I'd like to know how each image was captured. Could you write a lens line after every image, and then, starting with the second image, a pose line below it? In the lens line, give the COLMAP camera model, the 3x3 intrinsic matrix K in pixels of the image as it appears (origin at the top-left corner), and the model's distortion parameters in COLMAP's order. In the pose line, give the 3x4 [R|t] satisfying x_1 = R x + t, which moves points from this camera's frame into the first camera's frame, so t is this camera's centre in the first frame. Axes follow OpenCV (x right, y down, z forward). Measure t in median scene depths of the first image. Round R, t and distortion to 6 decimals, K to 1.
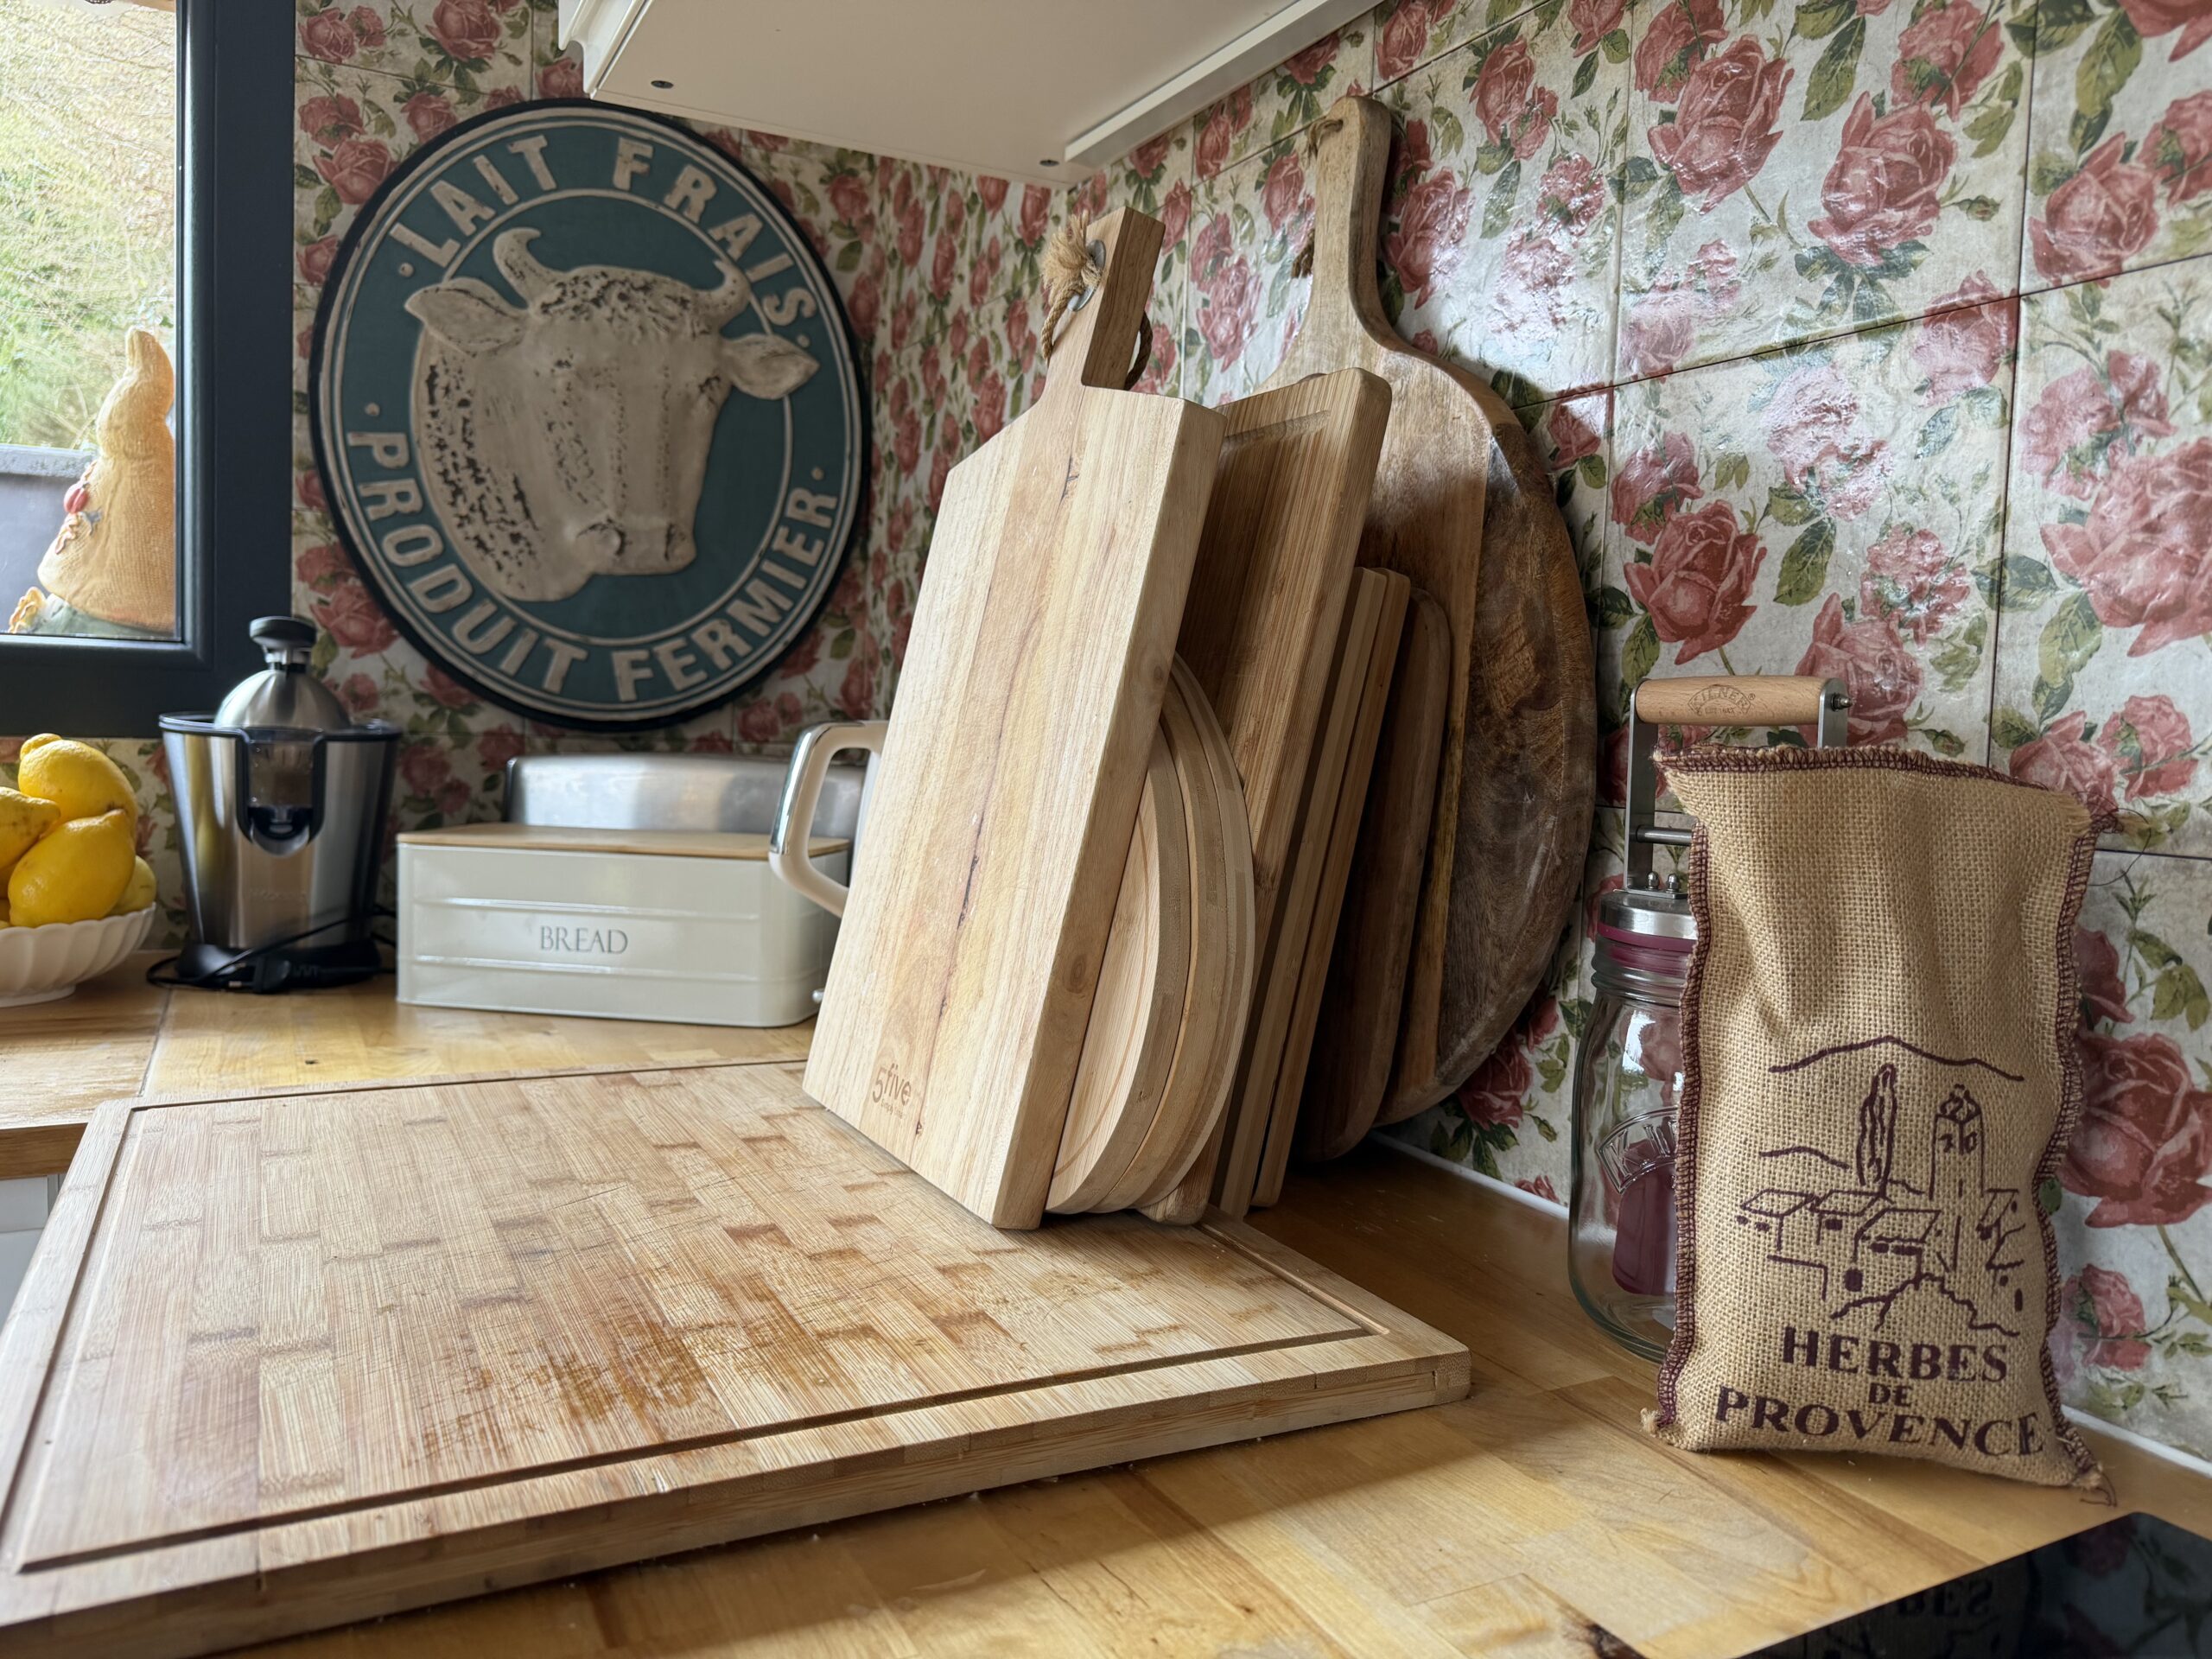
lens RADIAL K [[1567.6, 0, 1143.4], [0, 1567.6, 835.7], [0, 0, 1]] dist [0.052760, -0.074746]
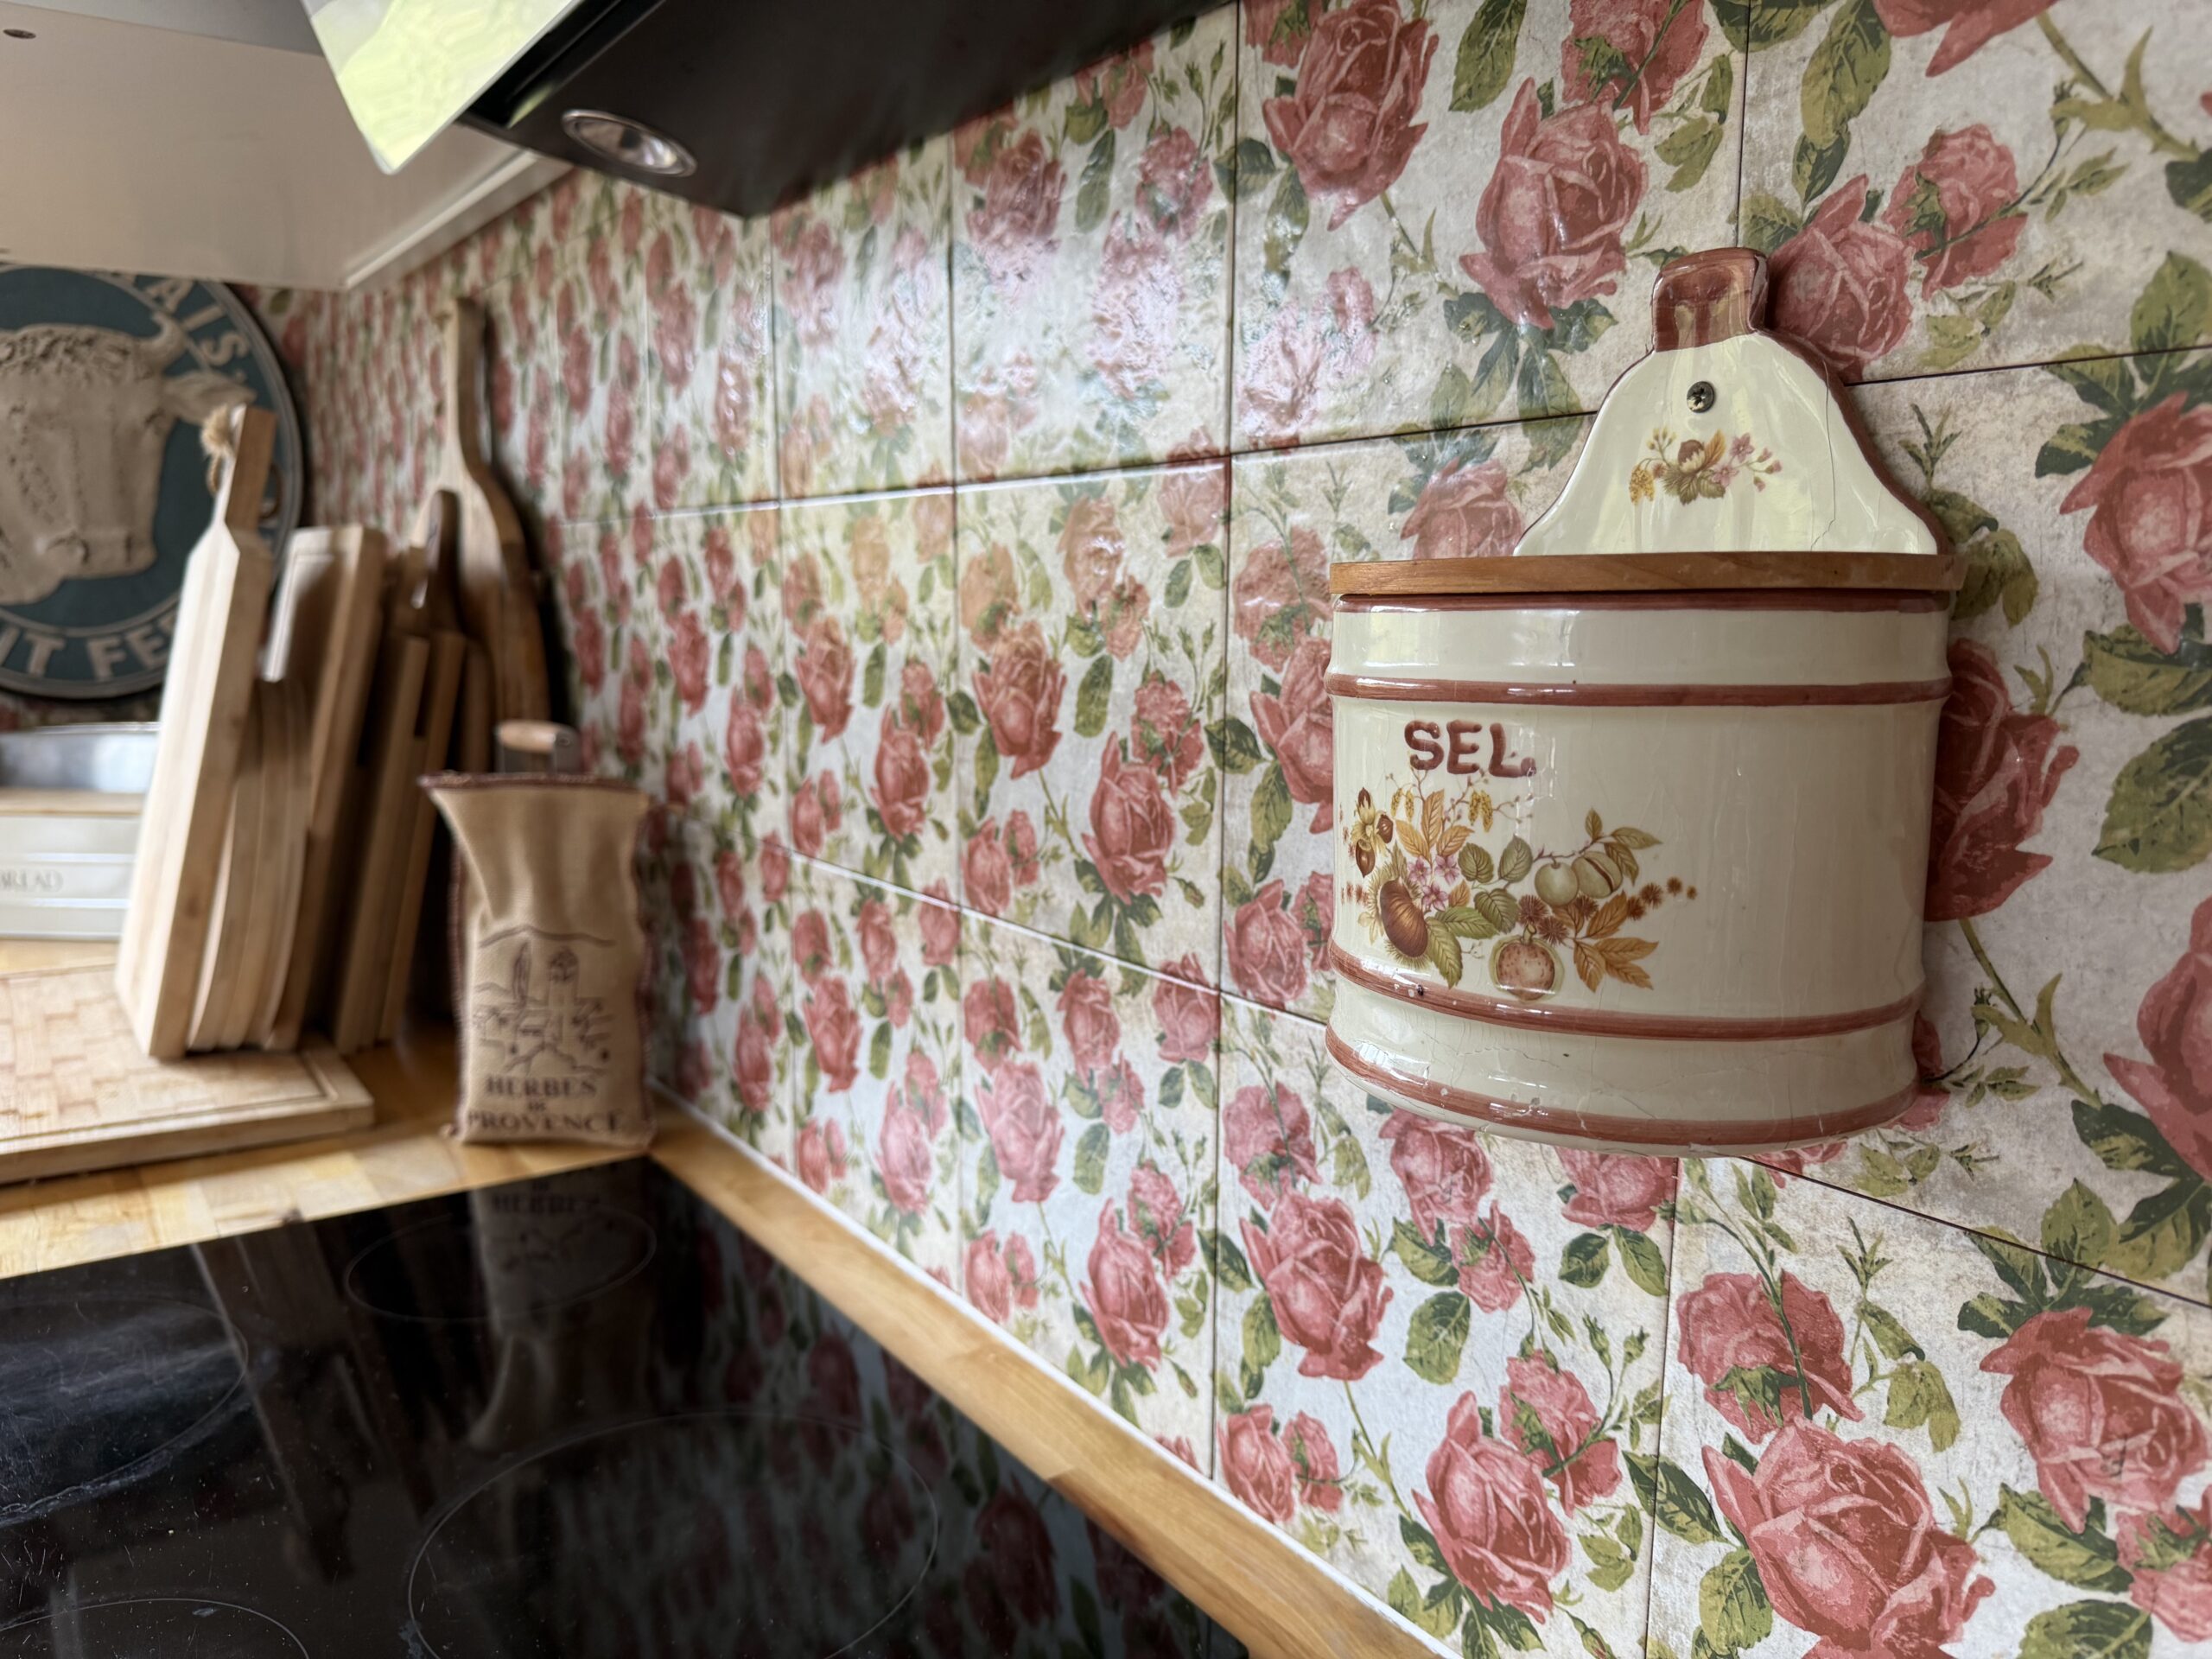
lens RADIAL K [[1567.6, 0, 1161.4], [0, 1567.6, 839.0], [0, 0, 1]] dist [0.052760, -0.074746]
pose [[0.991563, -0.044537, 0.121738, 0.710213], [0.034124, 0.995683, 0.086321, -0.084837], [-0.125057, -0.081438, 0.988802, -0.709661]]
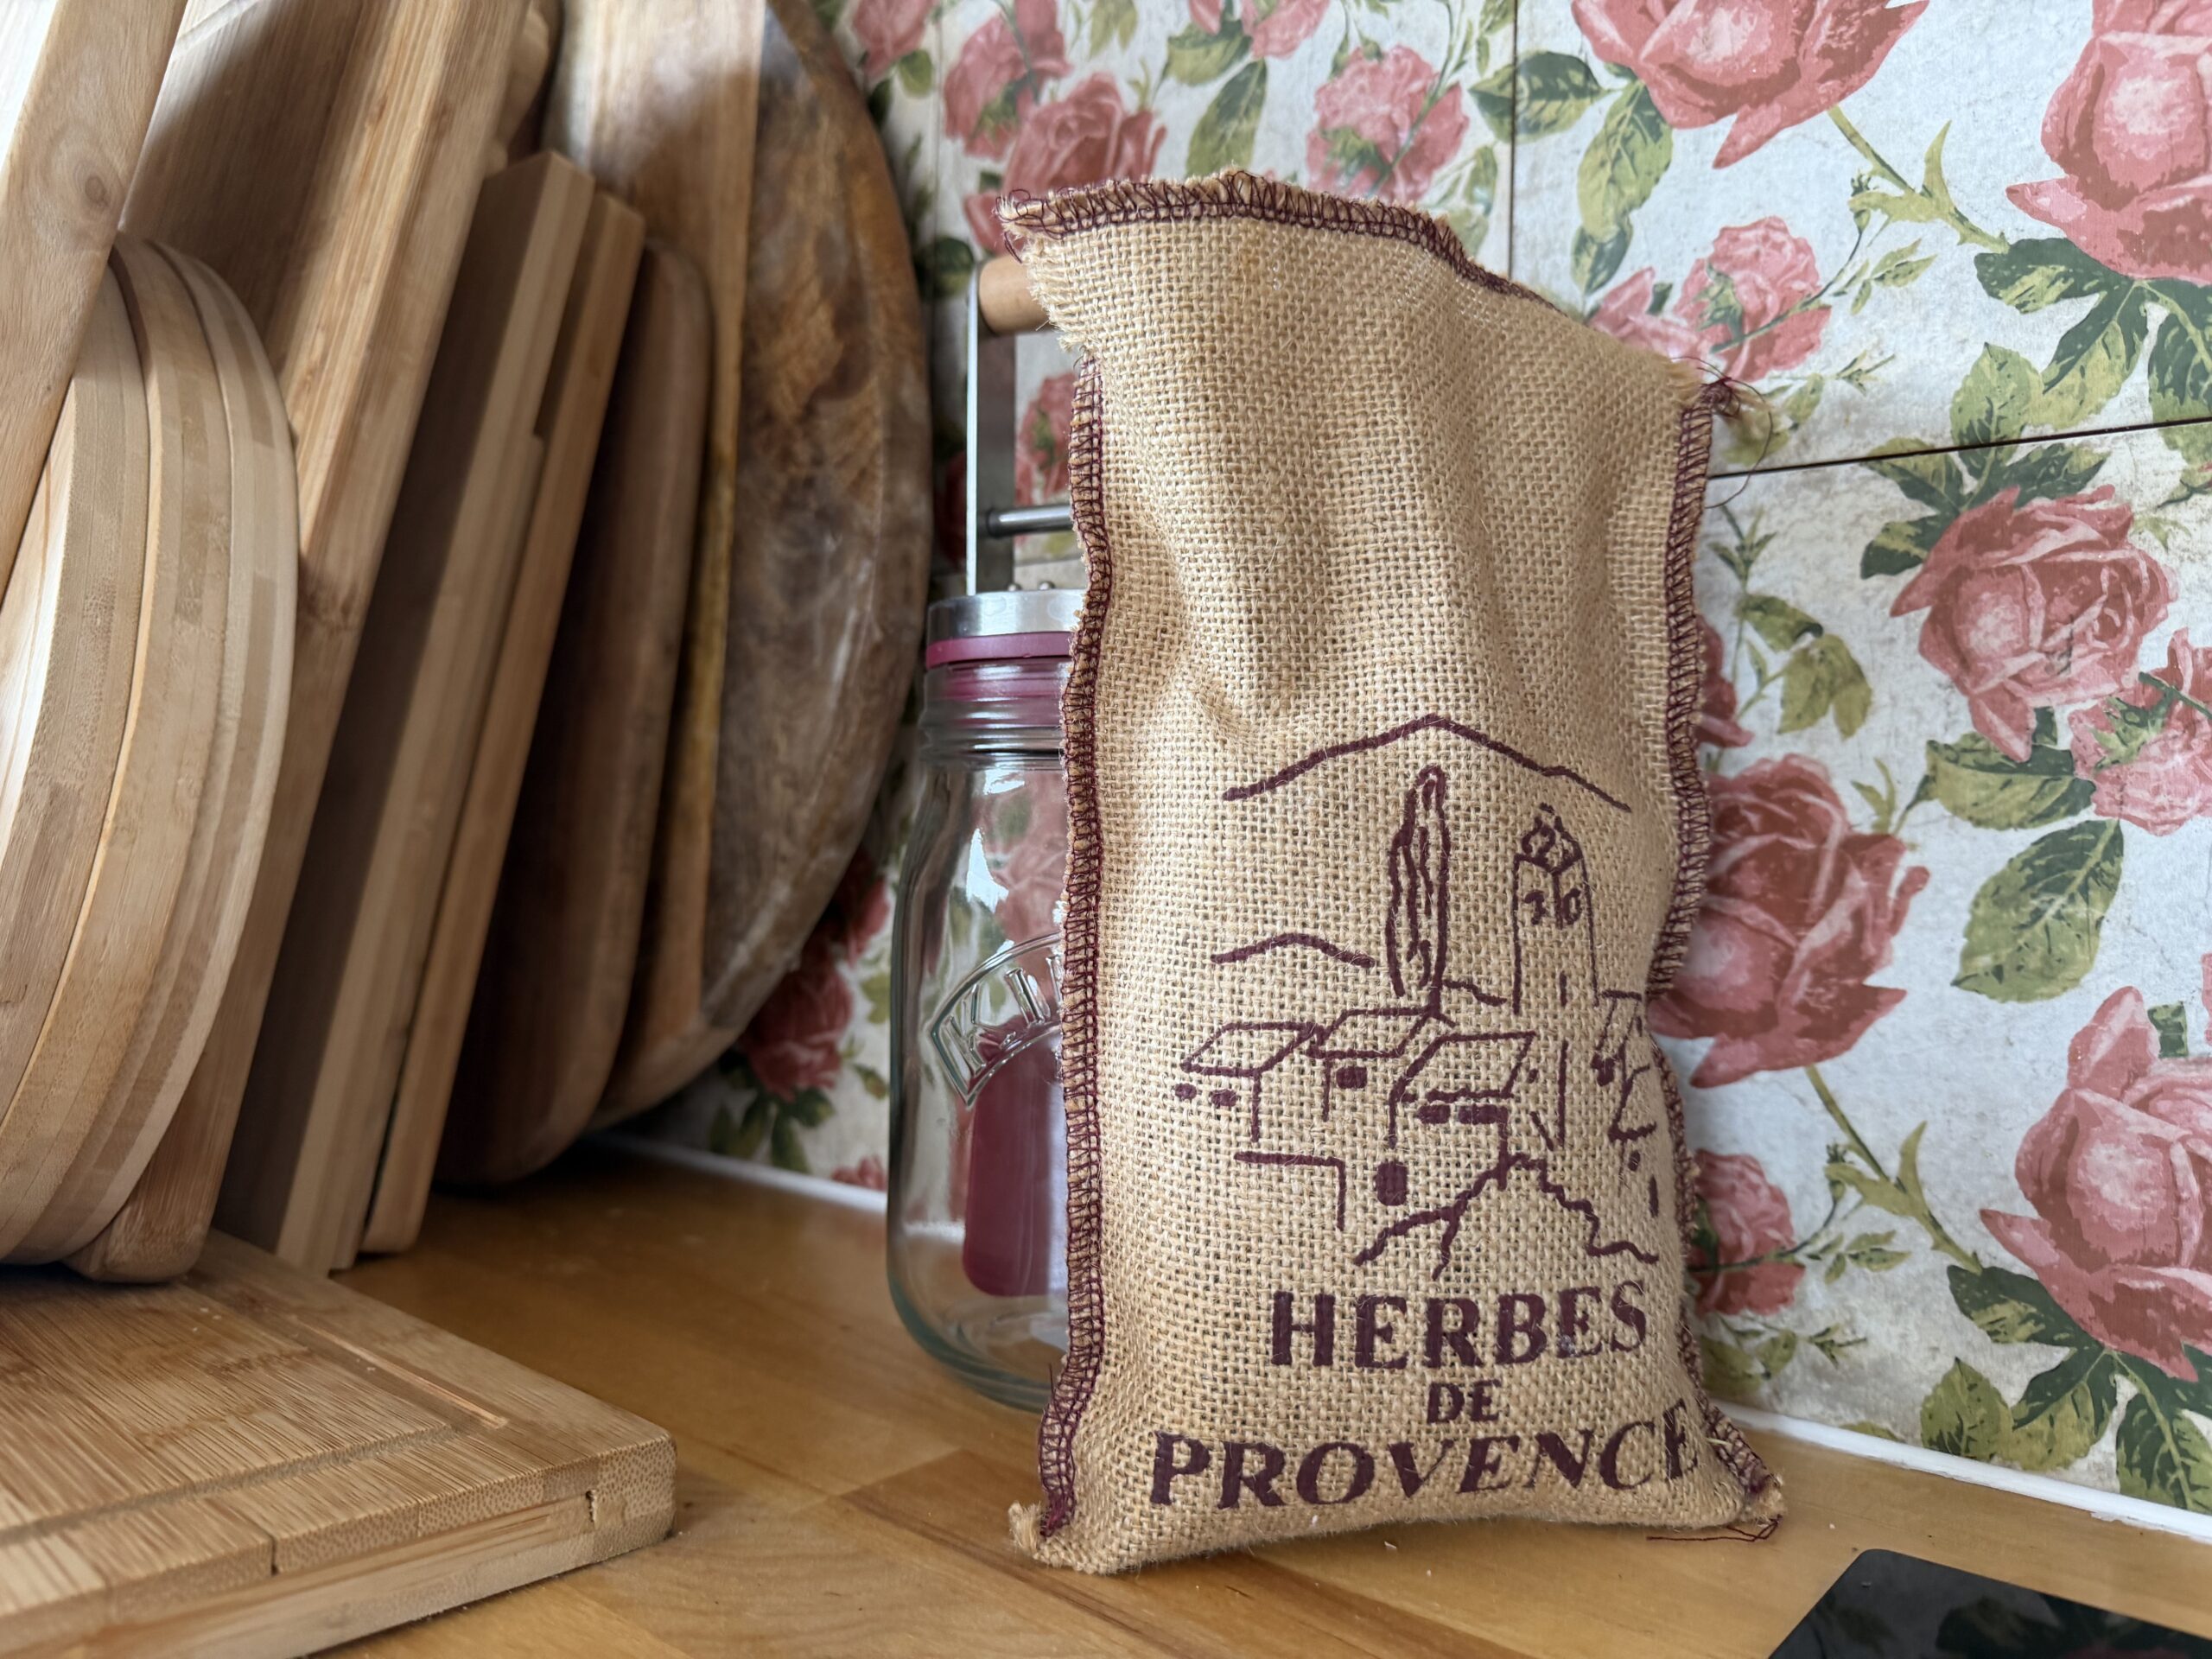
lens RADIAL K [[1596.3, 0, 1126.5], [0, 1596.3, 849.8], [0, 0, 1]] dist [-0.008400, -0.038307]
pose [[0.934256, -0.011450, 0.356420, 0.130438], [0.030172, 0.998439, -0.047011, 0.135770], [-0.355326, 0.054674, 0.933142, 0.379209]]
